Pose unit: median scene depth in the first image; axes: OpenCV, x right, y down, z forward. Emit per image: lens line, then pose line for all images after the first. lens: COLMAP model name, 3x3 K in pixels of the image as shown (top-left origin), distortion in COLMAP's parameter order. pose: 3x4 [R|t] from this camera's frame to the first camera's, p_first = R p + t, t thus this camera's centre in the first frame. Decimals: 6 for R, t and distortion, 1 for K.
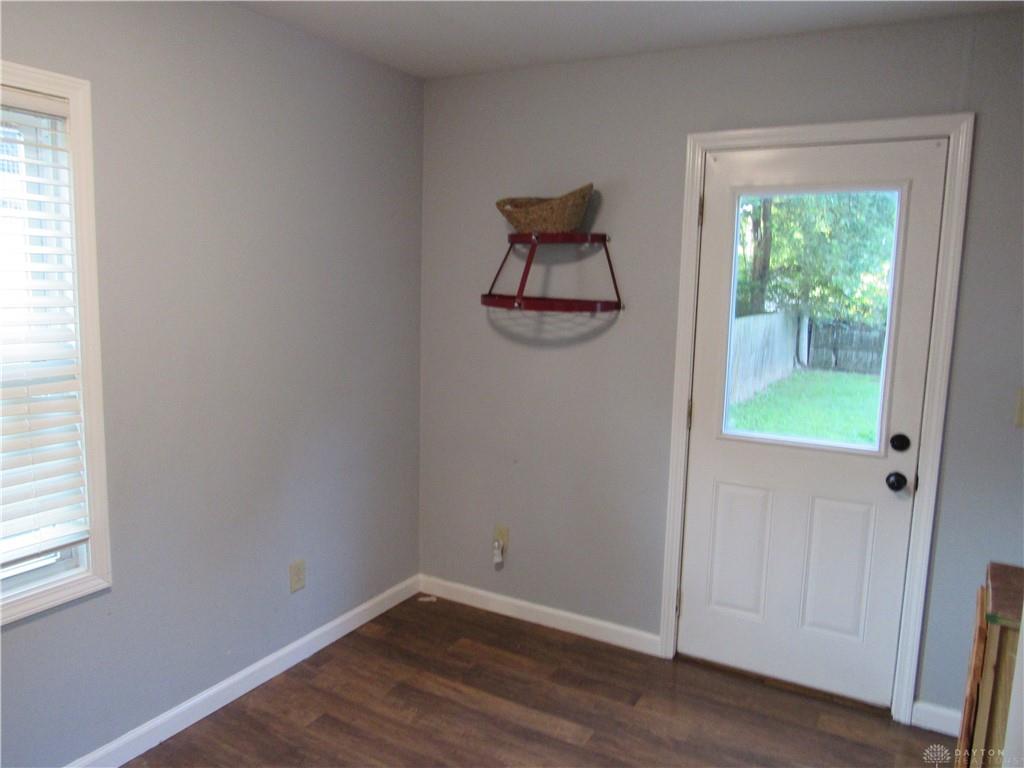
lens RADIAL K [[746.6, 0, 512.0], [0, 746.6, 384.0], [0, 0, 1]] dist [-0.004292, -0.000981]
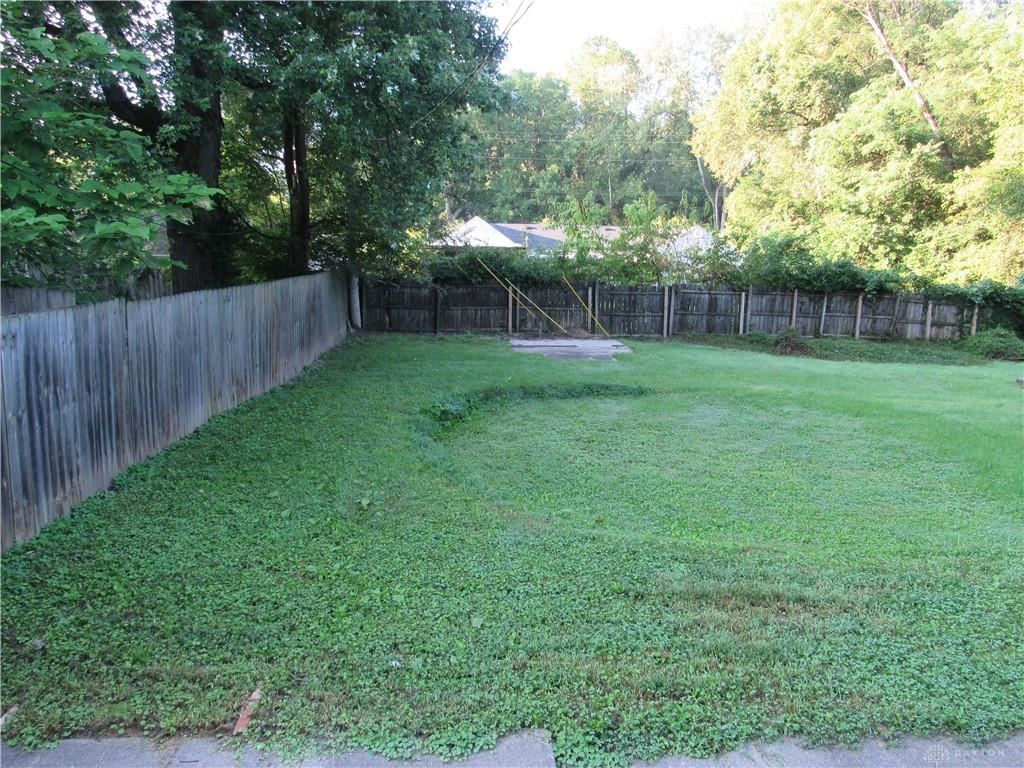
lens RADIAL K [[746.6, 0, 512.0], [0, 746.6, 384.0], [0, 0, 1]] dist [-0.004292, -0.000981]
pose [[0.840204, -0.106139, 0.531781, 0.058343], [0.077124, 0.994078, 0.076555, -0.014040], [-0.536758, -0.023309, 0.843414, 0.129158]]
